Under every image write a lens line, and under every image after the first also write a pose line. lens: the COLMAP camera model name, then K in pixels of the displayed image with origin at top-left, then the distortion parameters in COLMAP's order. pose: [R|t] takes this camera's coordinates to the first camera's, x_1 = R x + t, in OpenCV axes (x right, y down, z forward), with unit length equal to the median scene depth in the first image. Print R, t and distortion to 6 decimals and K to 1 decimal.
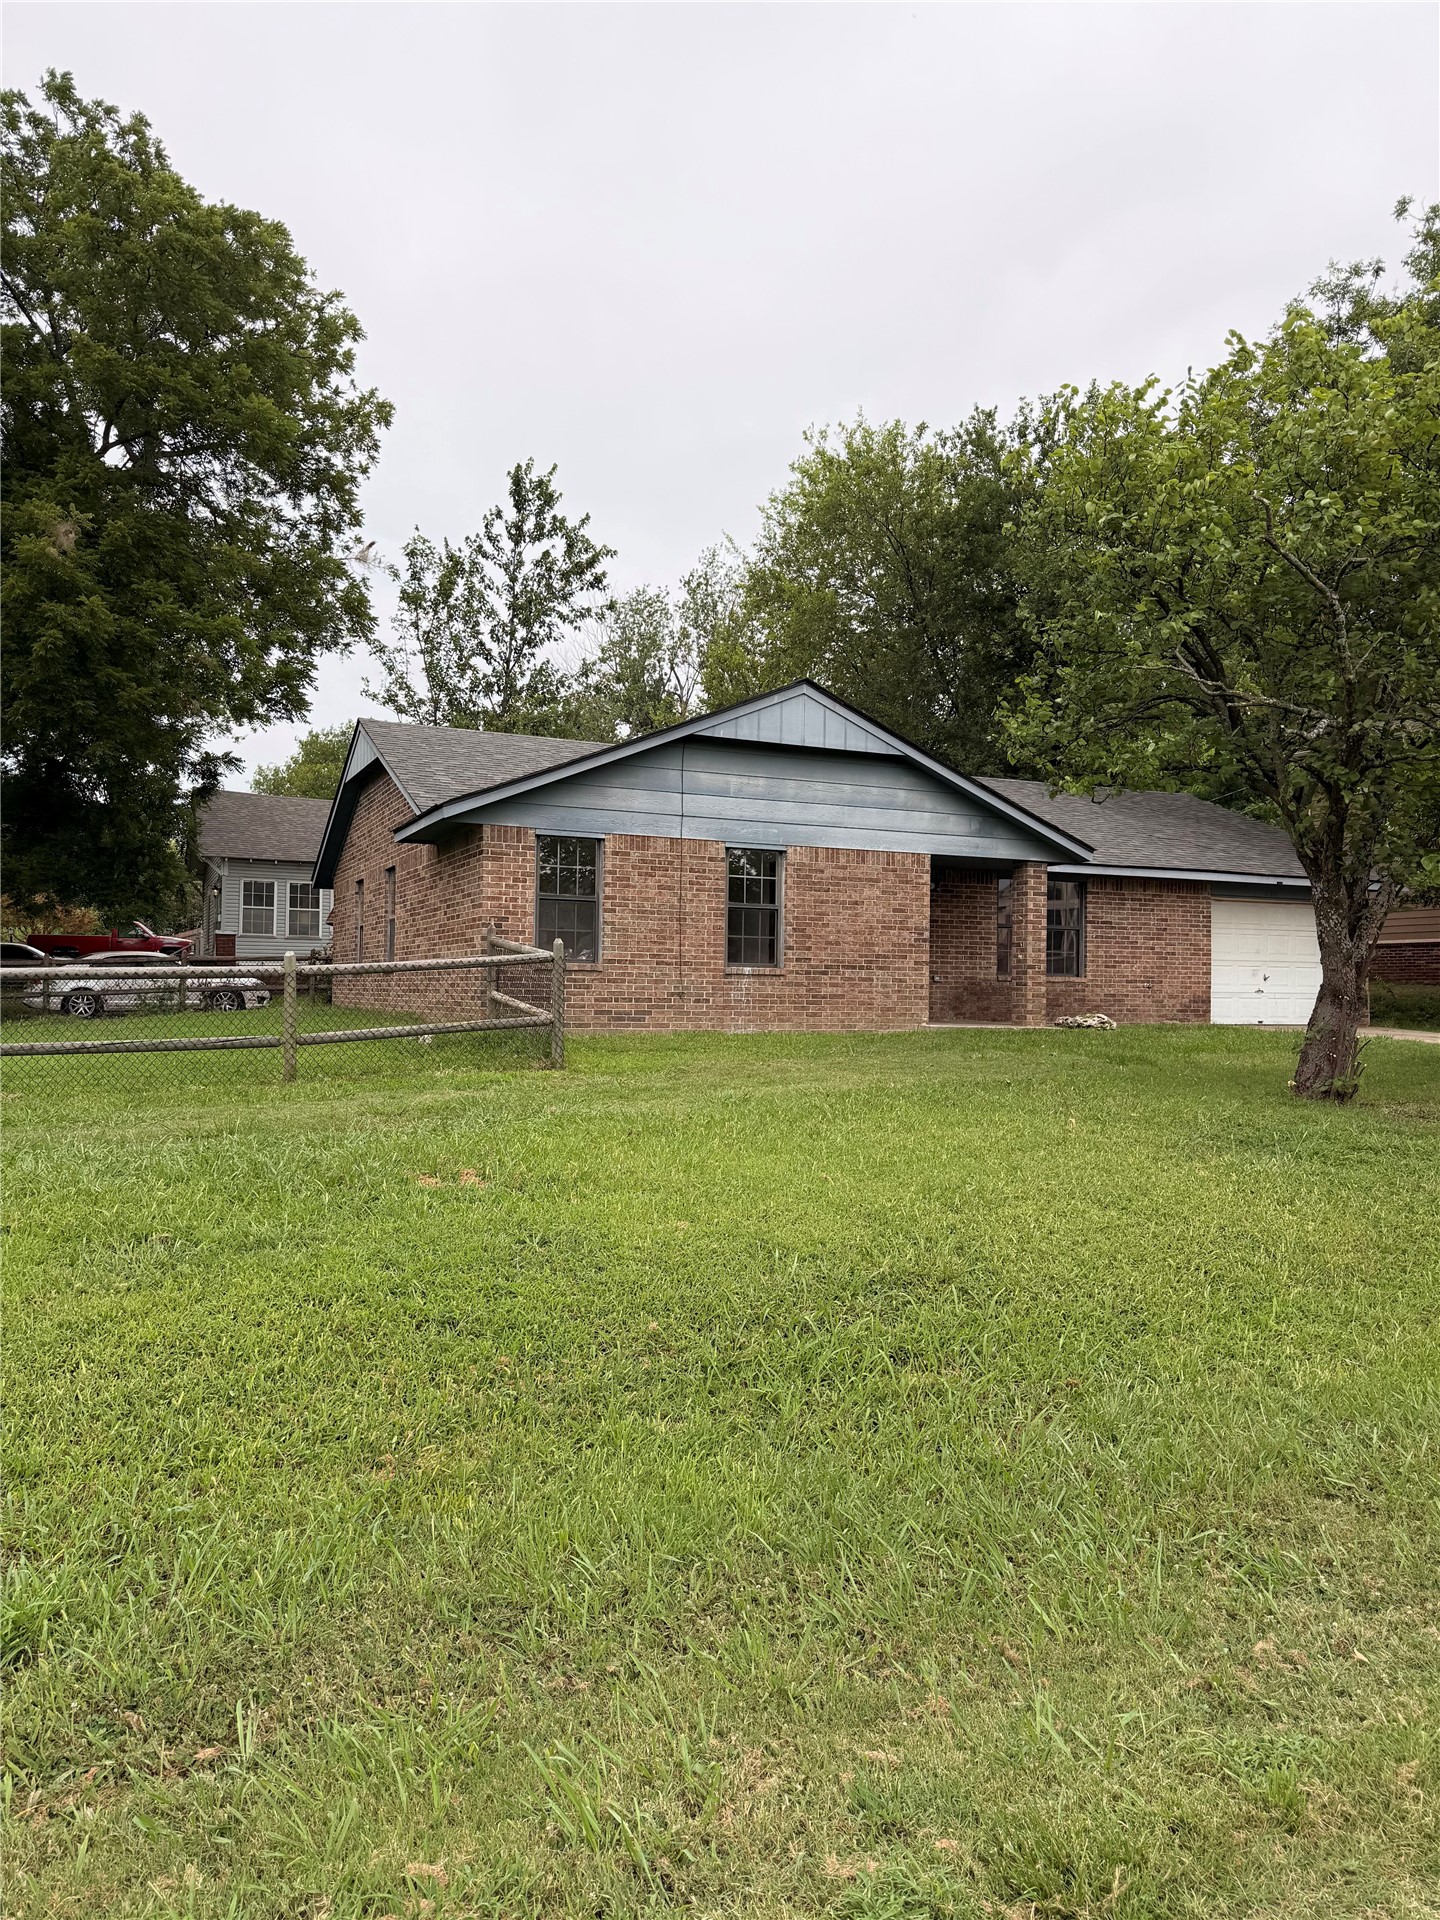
lens RADIAL K [[1339.1, 0, 720.0], [0, 1339.1, 960.0], [0, 0, 1]] dist [0.198395, -0.406720]
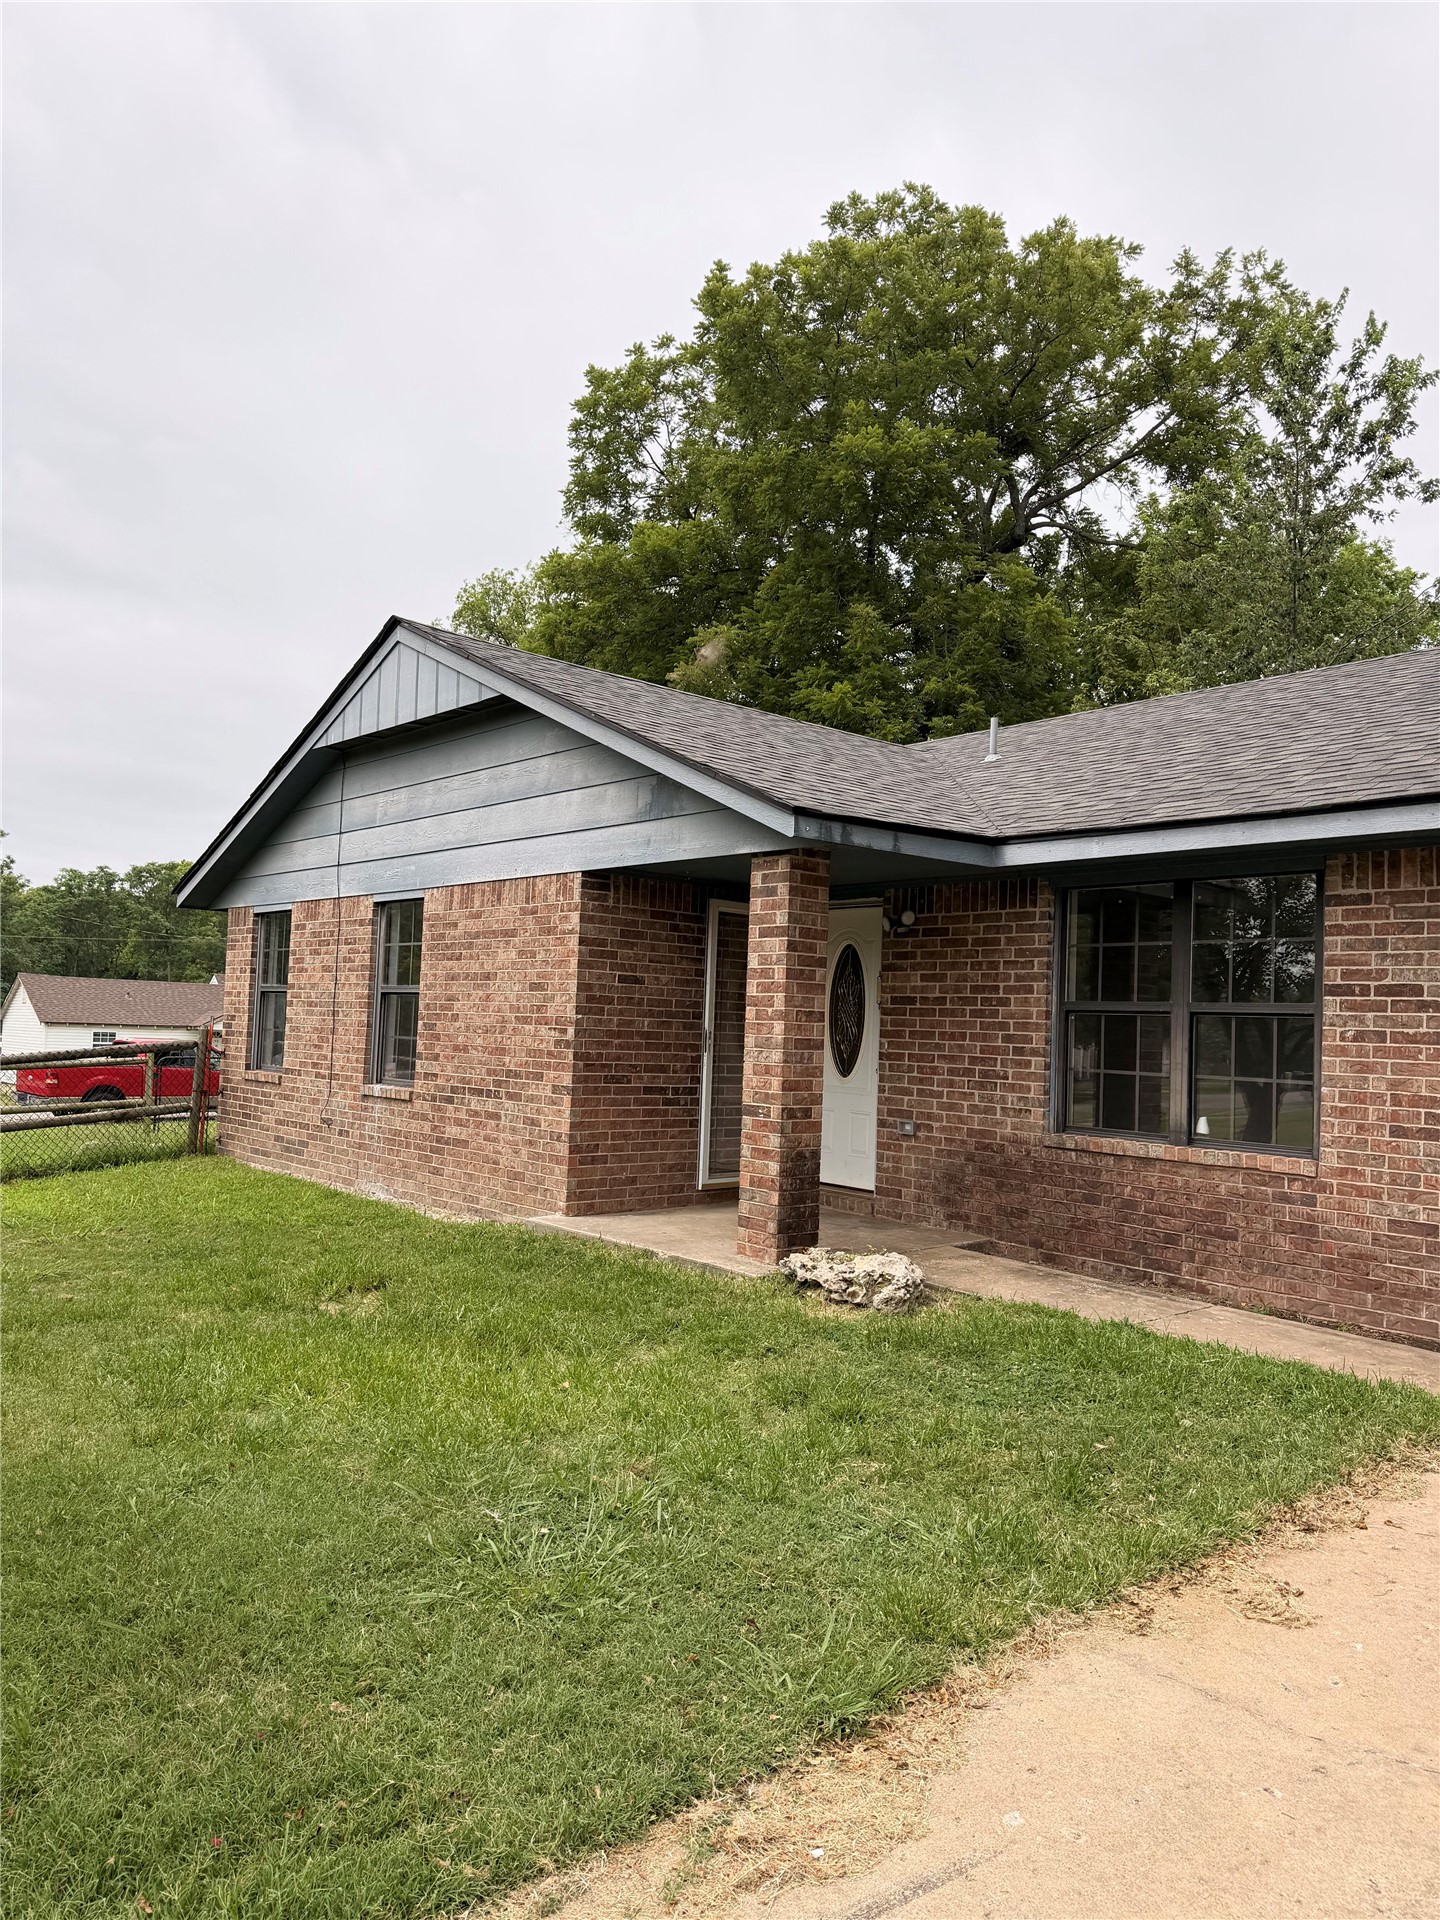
lens RADIAL K [[1328.1, 0, 732.5], [0, 1328.1, 961.1], [0, 0, 1]] dist [0.191086, -0.395345]
pose [[0.291280, -0.052166, -0.955214, 0.664791], [-0.010708, 0.998272, -0.057782, -0.018009], [0.956578, 0.027059, 0.290218, 0.941686]]
